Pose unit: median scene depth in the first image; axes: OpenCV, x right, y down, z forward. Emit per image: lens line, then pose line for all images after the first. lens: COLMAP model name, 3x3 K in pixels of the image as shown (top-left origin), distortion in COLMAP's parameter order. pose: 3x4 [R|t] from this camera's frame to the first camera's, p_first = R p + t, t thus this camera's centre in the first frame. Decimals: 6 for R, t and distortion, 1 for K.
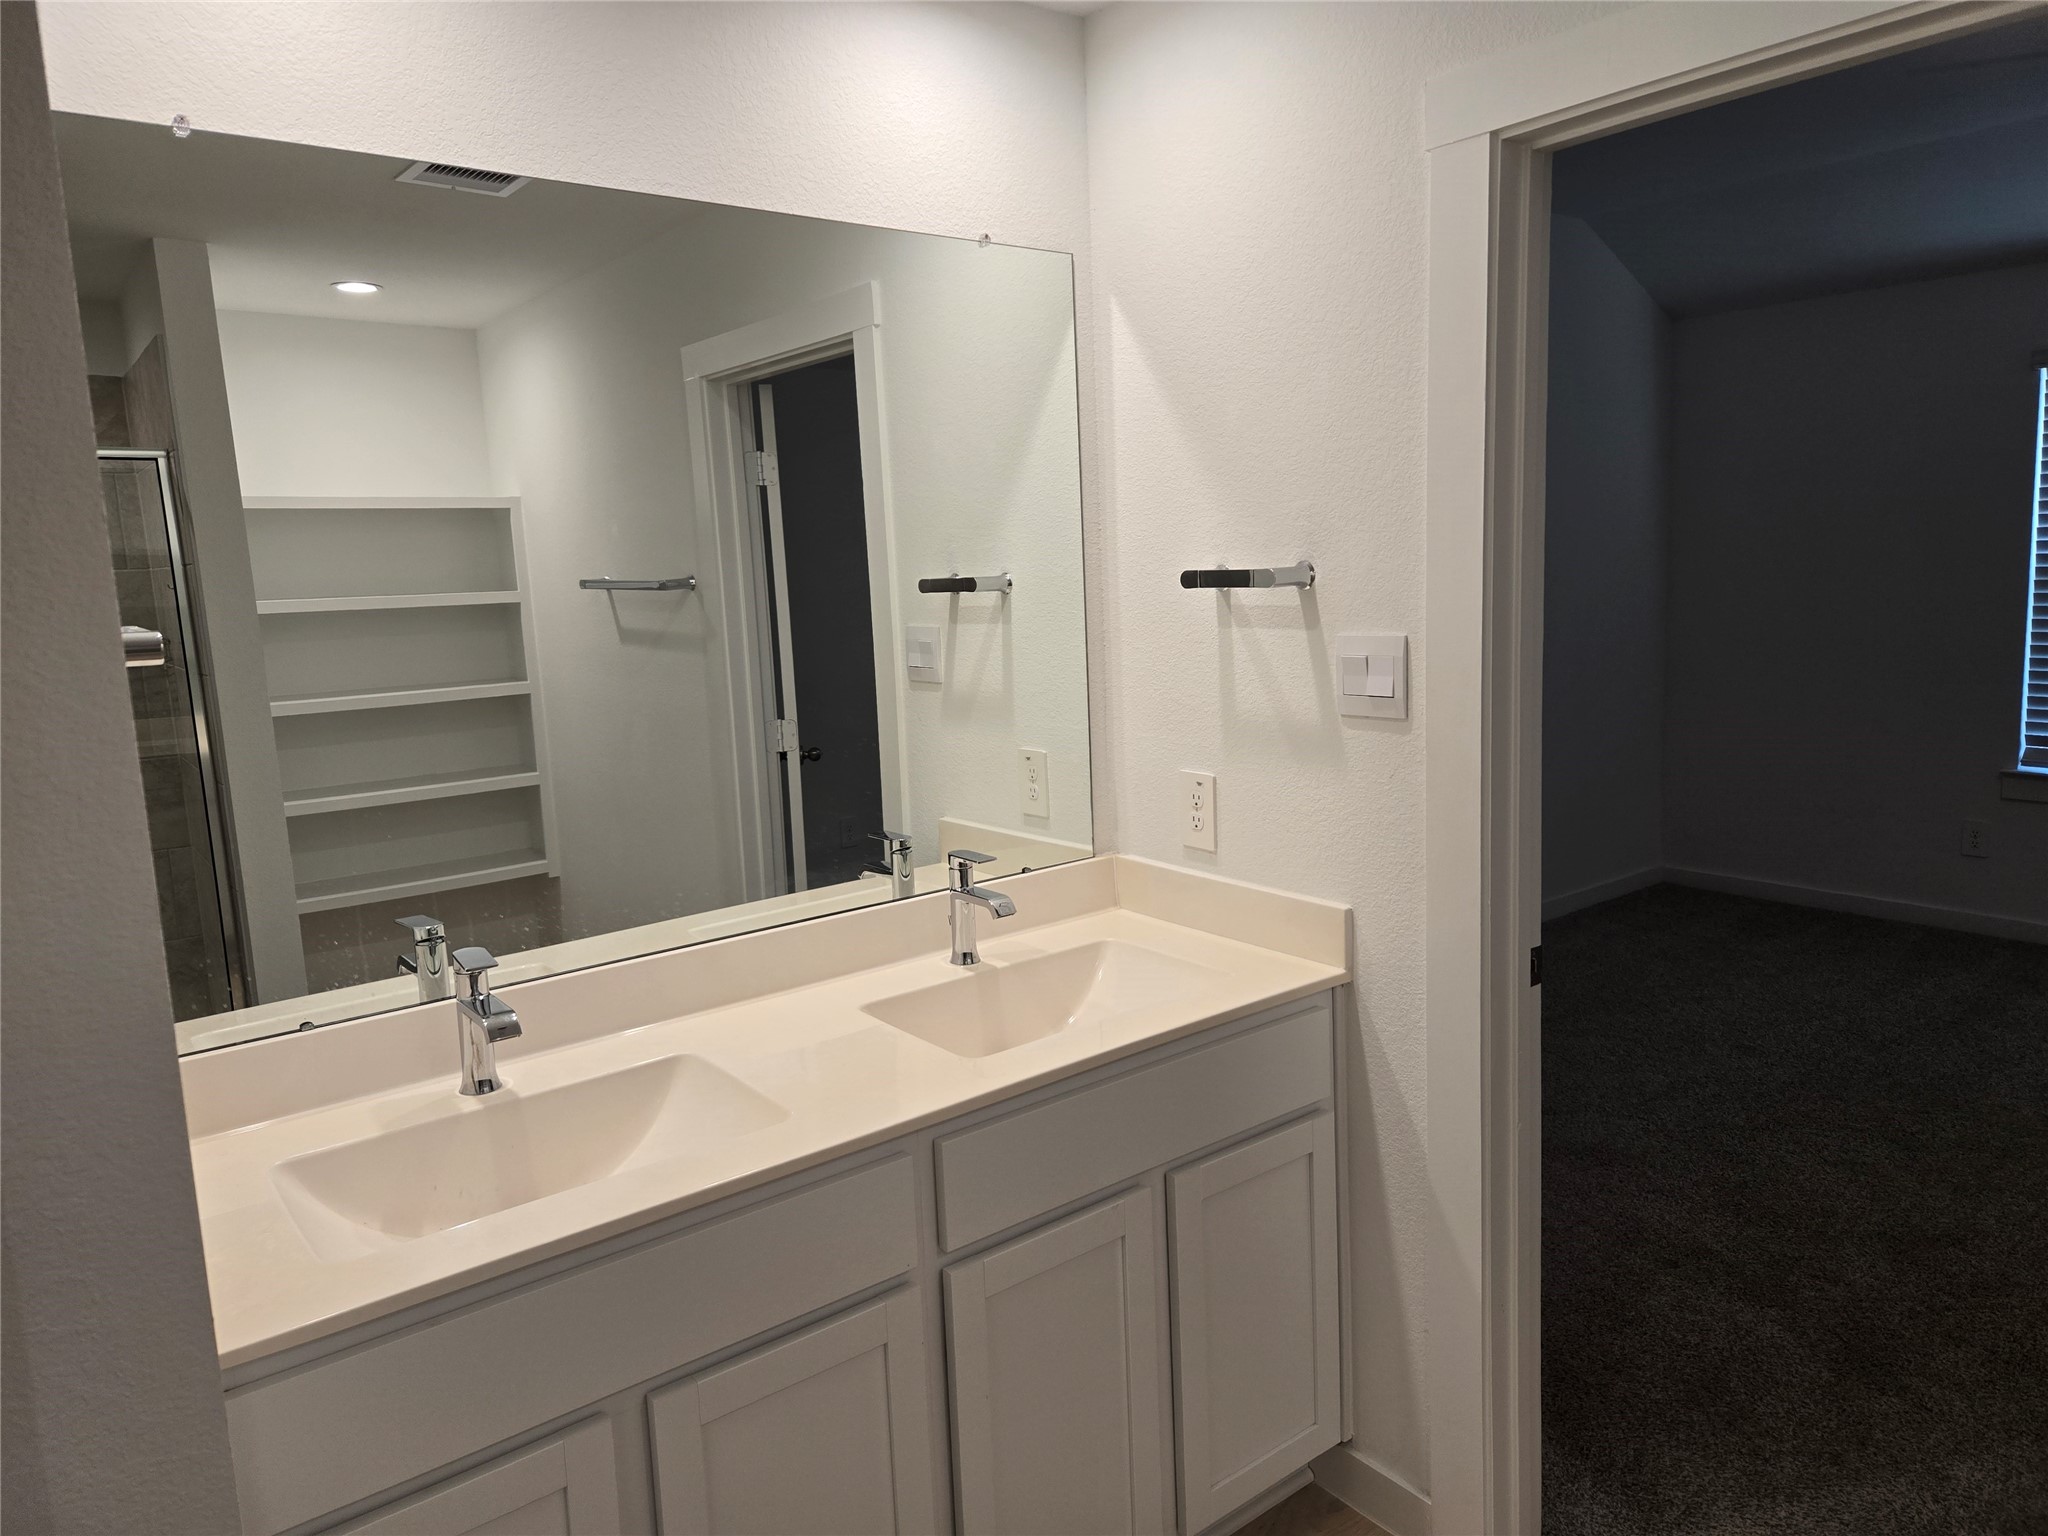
lens RADIAL K [[1373.6, 0, 1026.8], [0, 1373.6, 750.6], [0, 0, 1]] dist [0.073715, -0.059930]
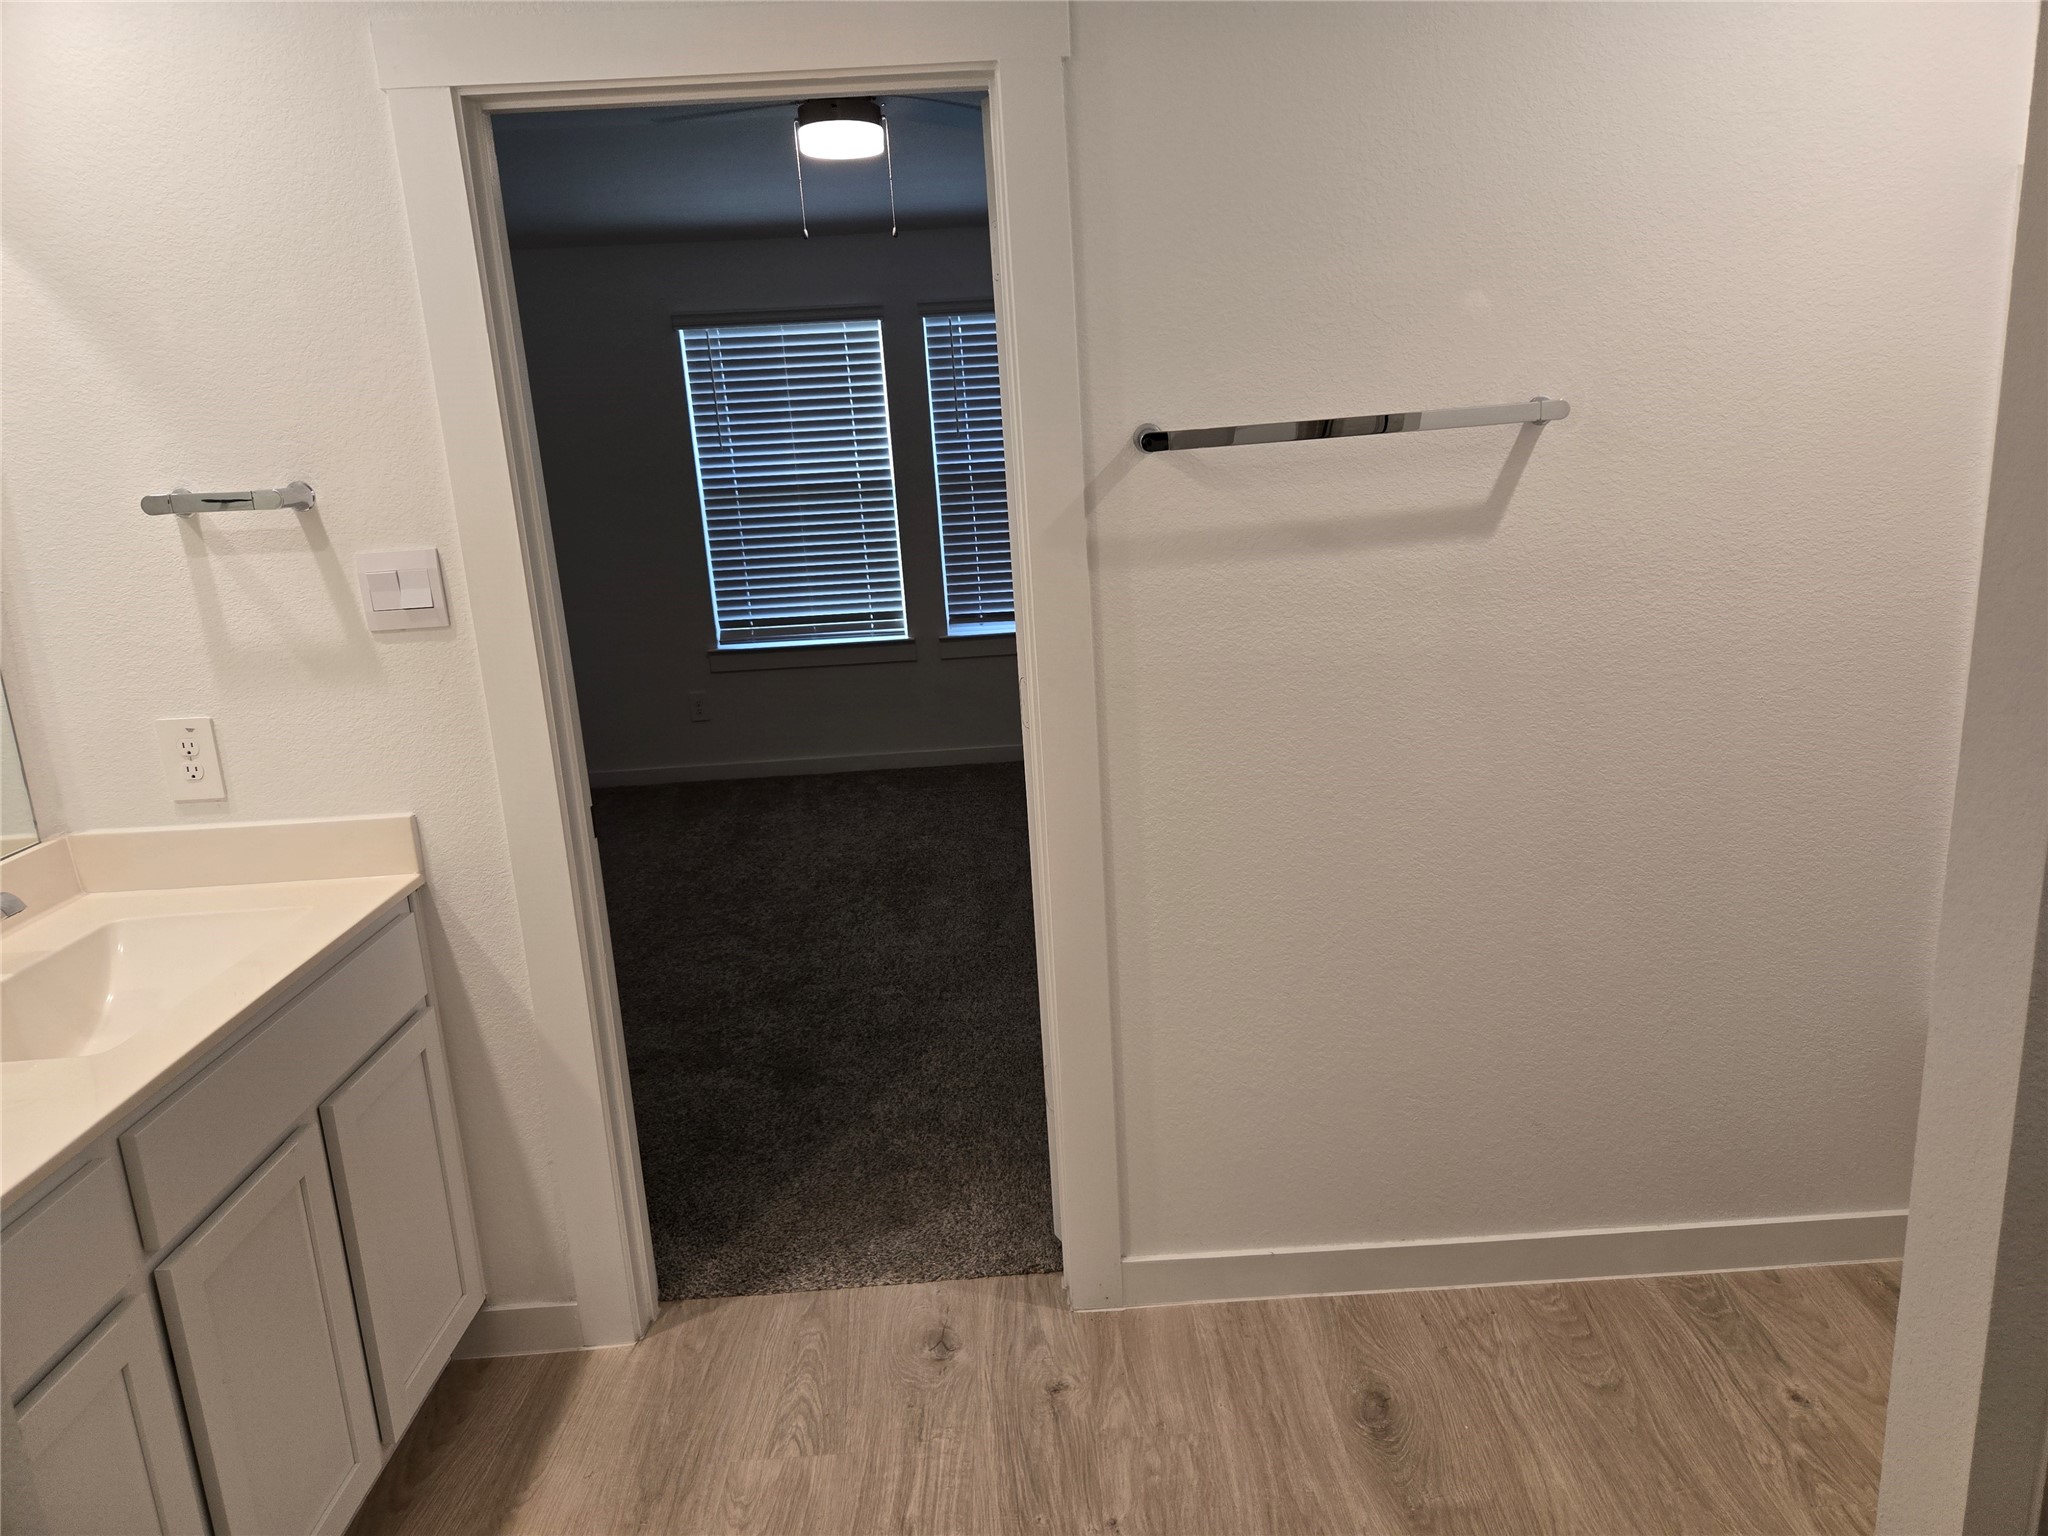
lens RADIAL K [[1367.6, 0, 1052.4], [0, 1367.6, 745.9], [0, 0, 1]] dist [0.081838, -0.077441]
pose [[0.595243, -0.175261, 0.784200, -0.283741], [0.144754, 0.983346, 0.109893, 0.016676], [-0.790400, 0.048103, 0.610699, -0.027074]]
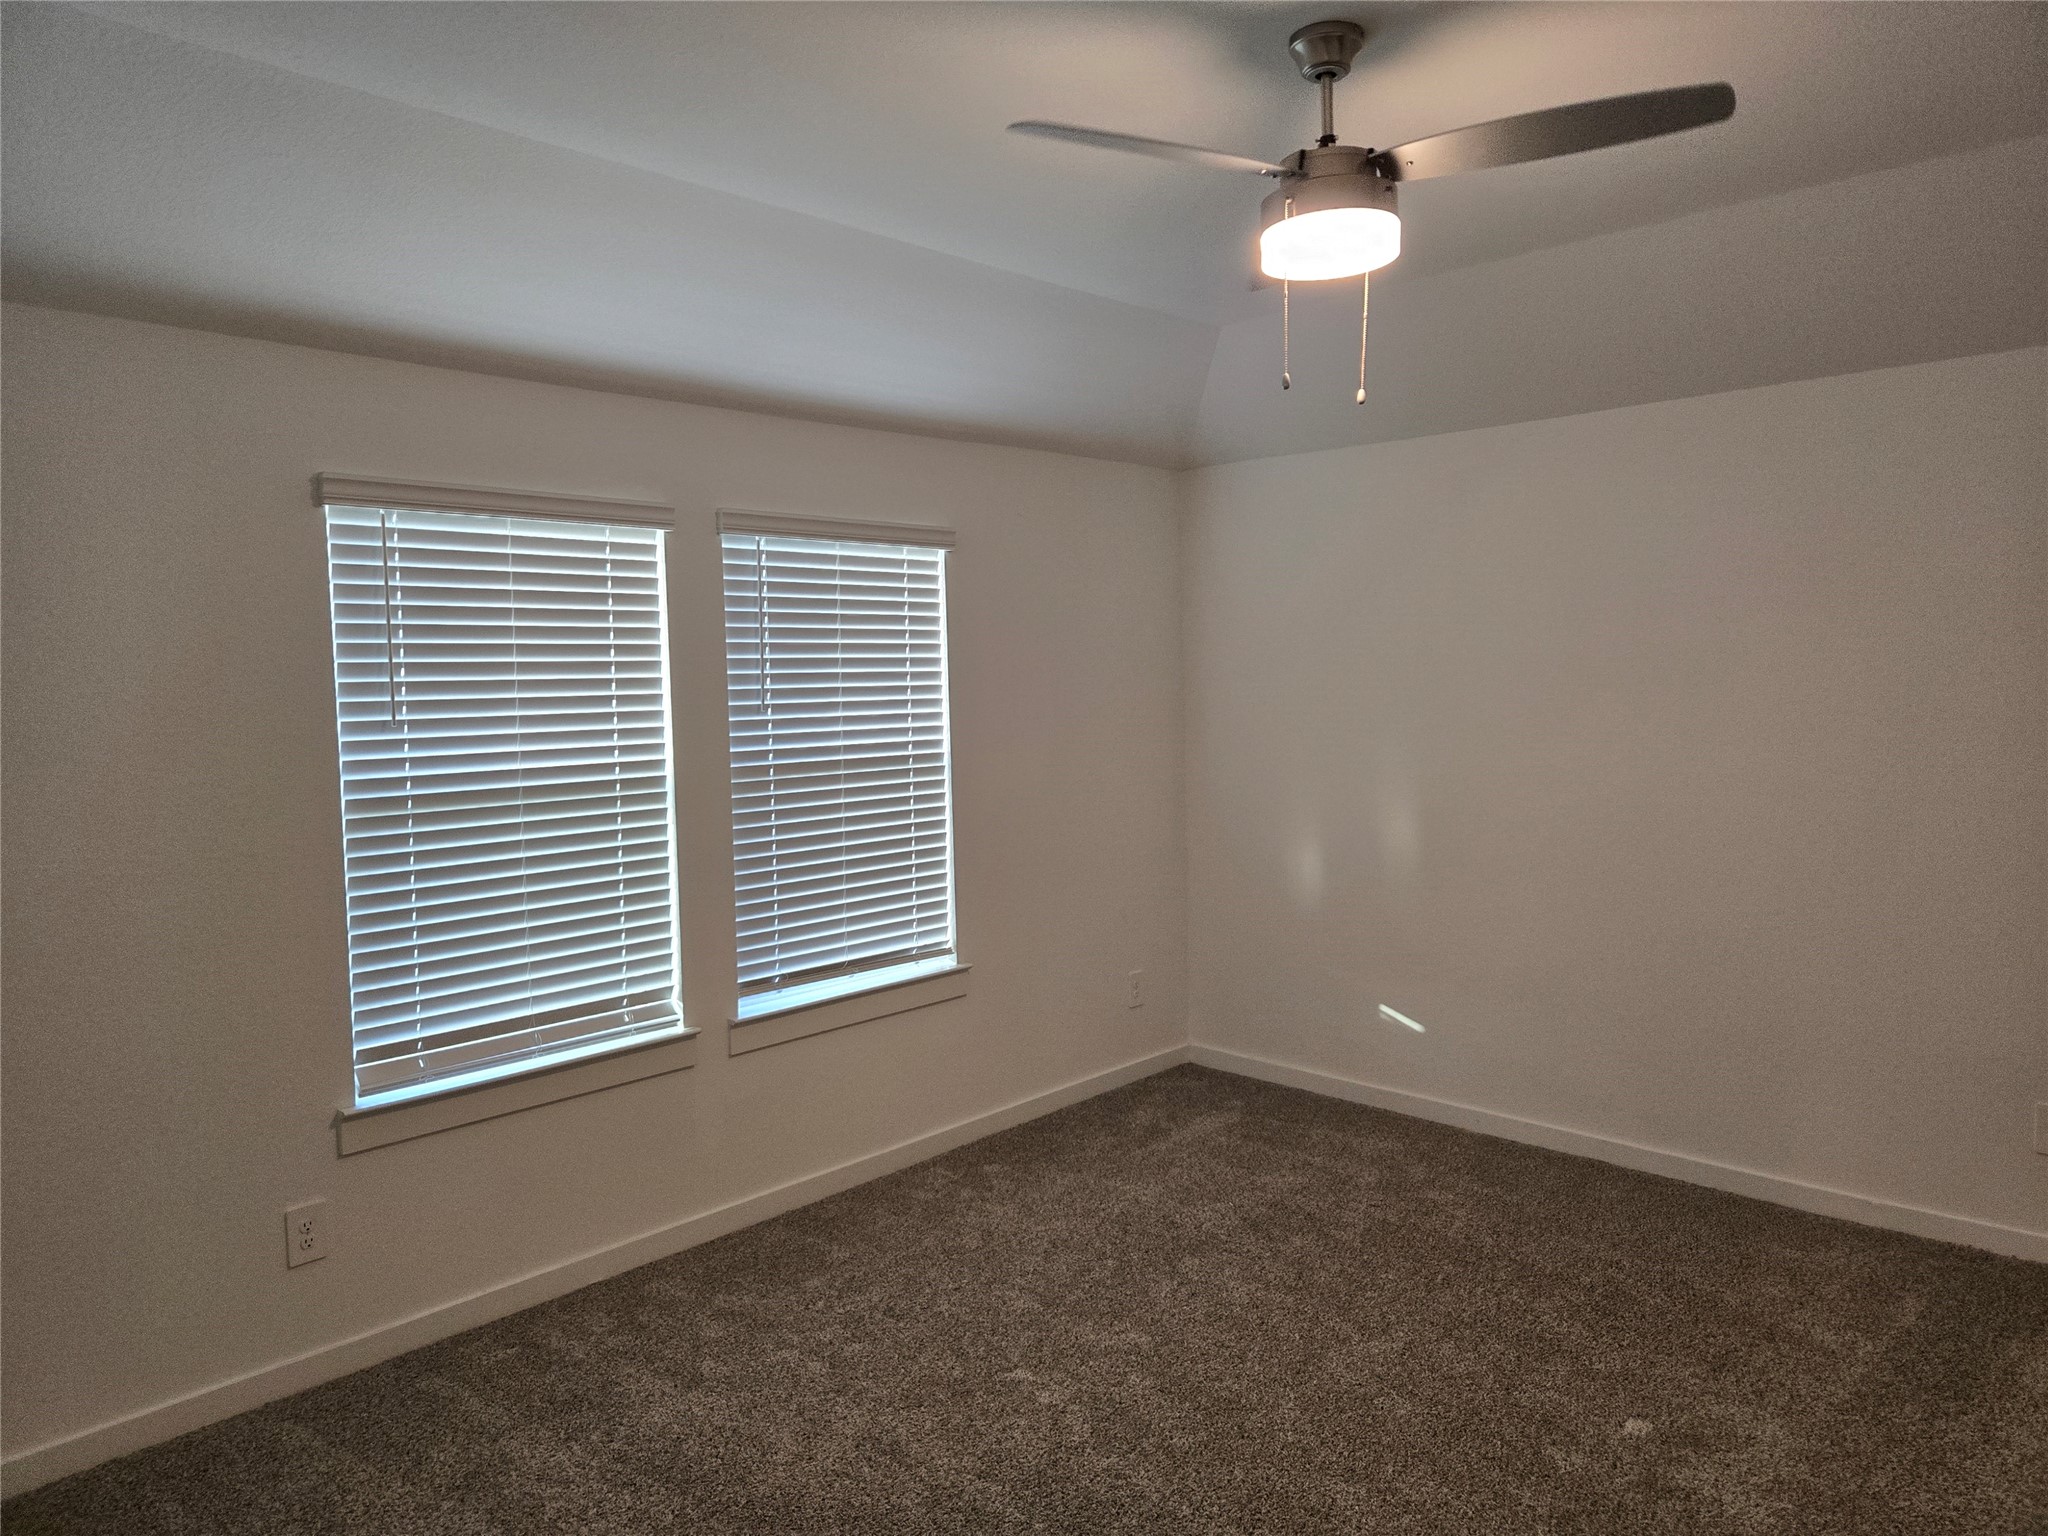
lens RADIAL K [[1373.6, 0, 1026.8], [0, 1373.6, 750.6], [0, 0, 1]] dist [0.073715, -0.059930]
pose [[-0.132834, -0.013741, 0.991043, 0.040948], [0.164688, 0.985698, 0.035741, -0.291552], [-0.977360, 0.167961, -0.128671, 1.783869]]
